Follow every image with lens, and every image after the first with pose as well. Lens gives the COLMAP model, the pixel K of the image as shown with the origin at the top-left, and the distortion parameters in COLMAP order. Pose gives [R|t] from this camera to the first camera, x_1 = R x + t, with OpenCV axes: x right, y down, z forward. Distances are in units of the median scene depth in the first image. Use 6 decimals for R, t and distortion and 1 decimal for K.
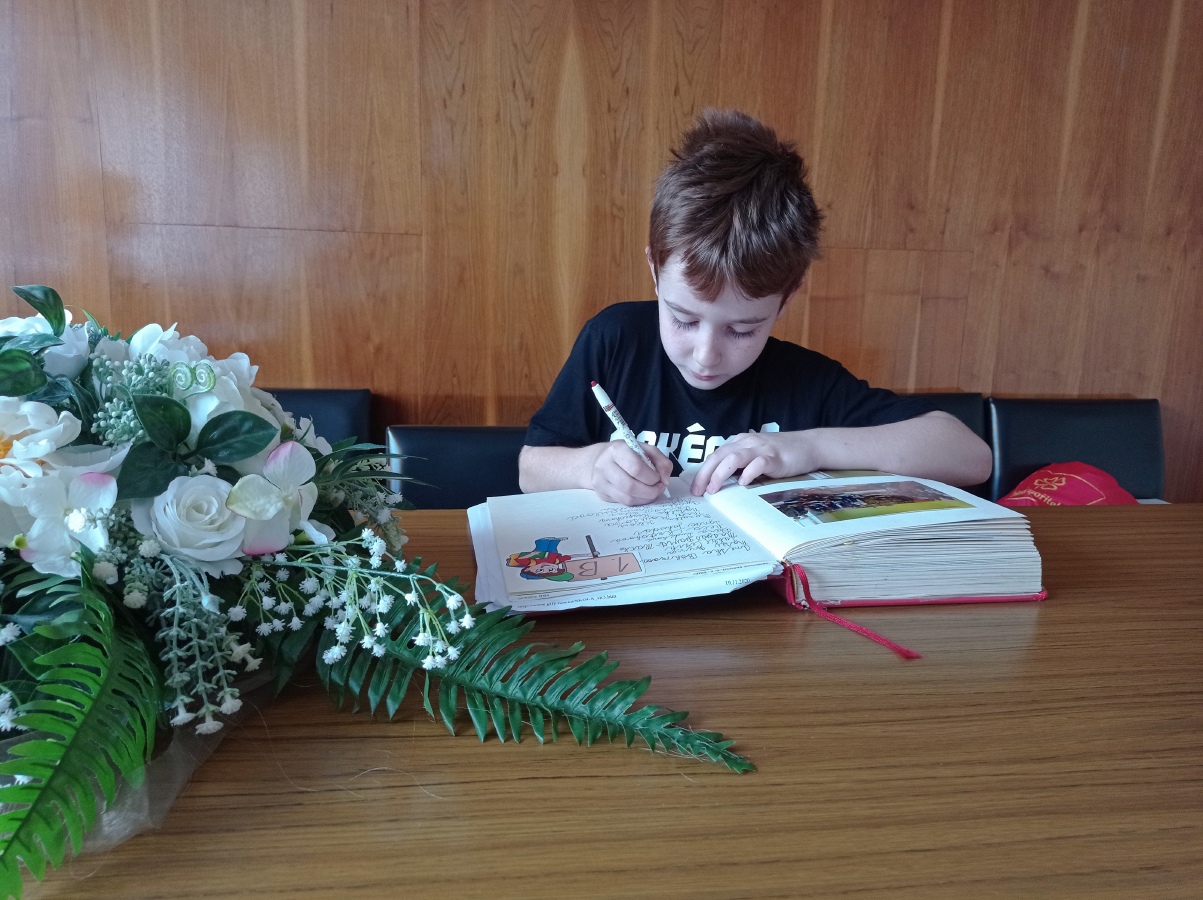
lens RADIAL K [[906.9, 0, 601.5], [0, 906.9, 448.7], [0, 0, 1]] dist [0.111346, -0.205561]
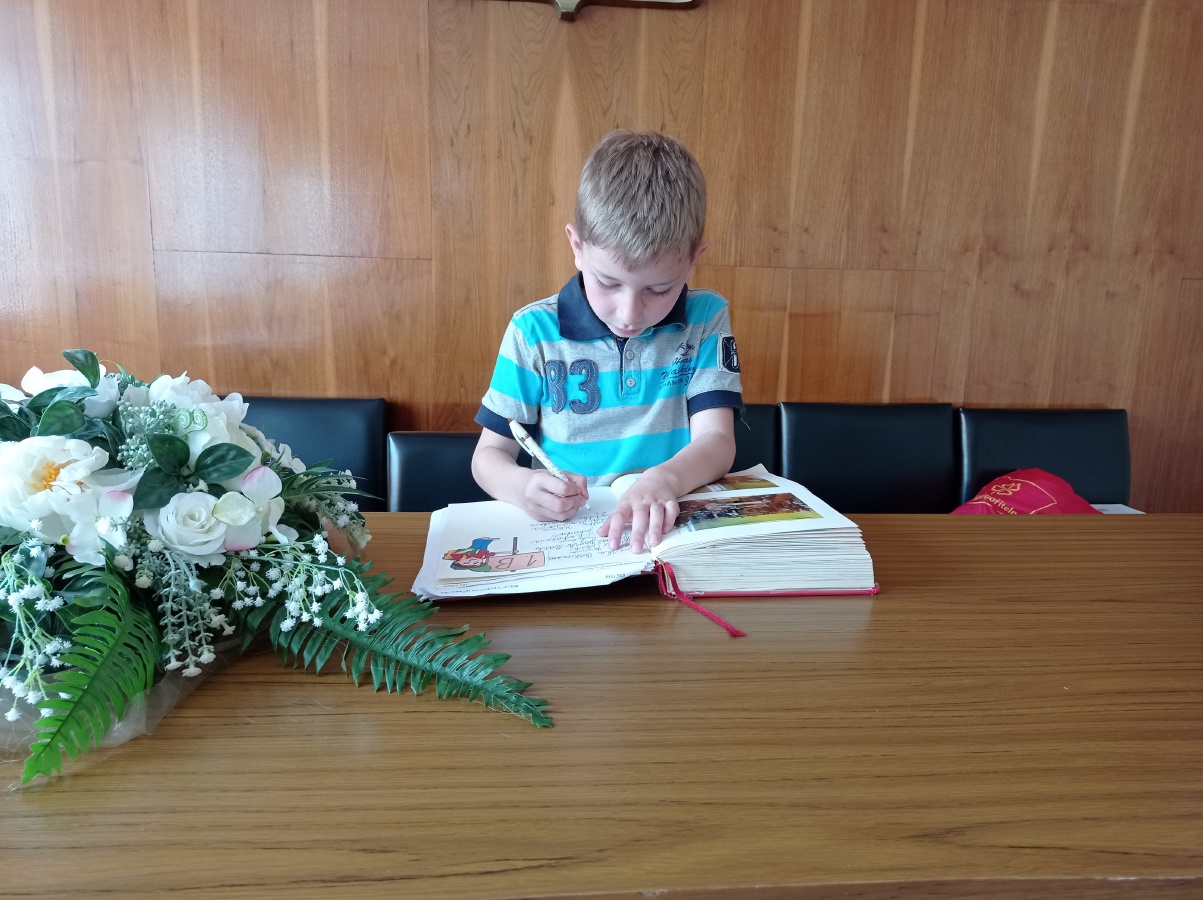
lens RADIAL K [[906.9, 0, 601.5], [0, 906.9, 448.7], [0, 0, 1]] dist [0.111346, -0.205561]
pose [[0.998451, 0.008188, -0.055040, 0.073512], [-0.007699, 0.999929, 0.009093, -0.015976], [0.055111, -0.008656, 0.998443, -0.100413]]
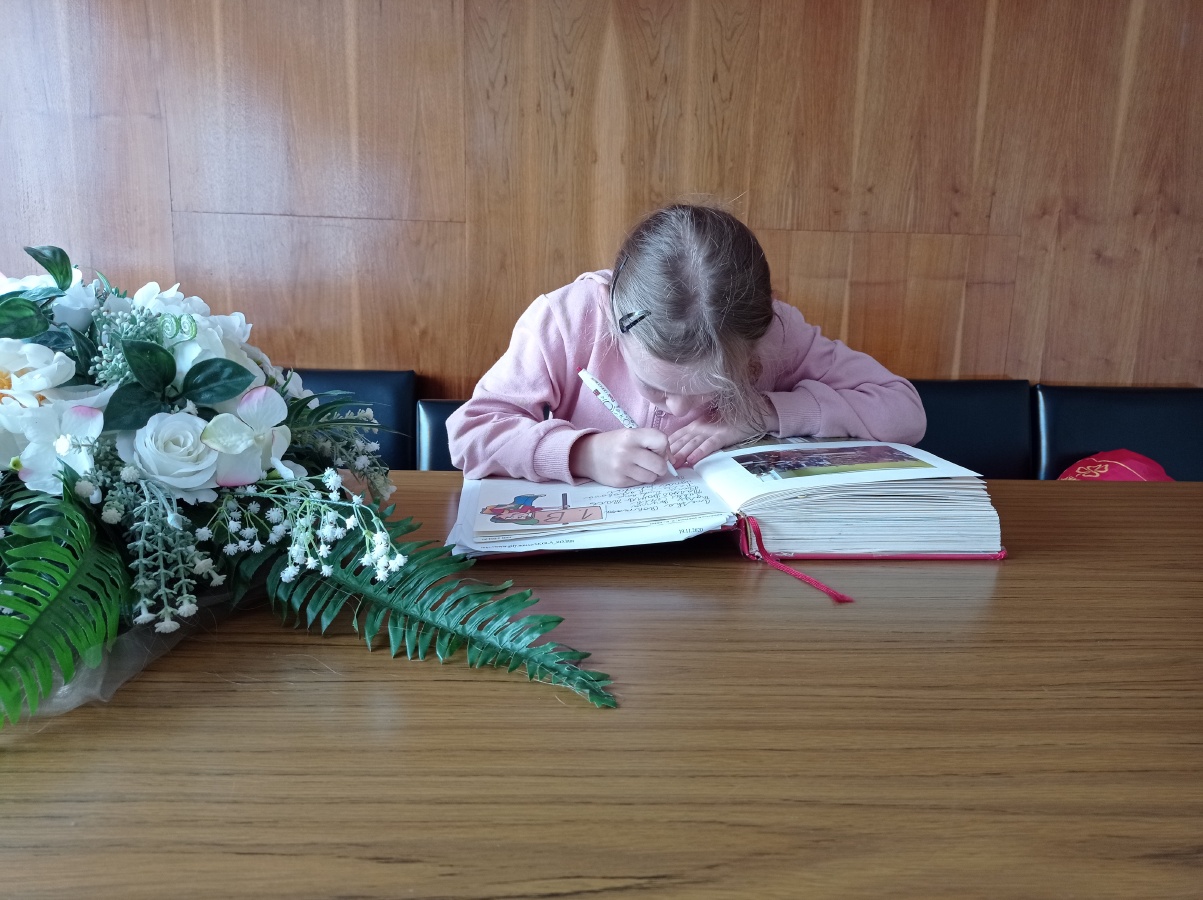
lens RADIAL K [[906.9, 0, 601.5], [0, 906.9, 448.7], [0, 0, 1]] dist [0.111346, -0.205561]
pose [[0.996143, 0.013805, -0.086647, 0.051680], [-0.013657, 0.999904, 0.002300, 0.019042], [0.086671, -0.001108, 0.996236, -0.020579]]
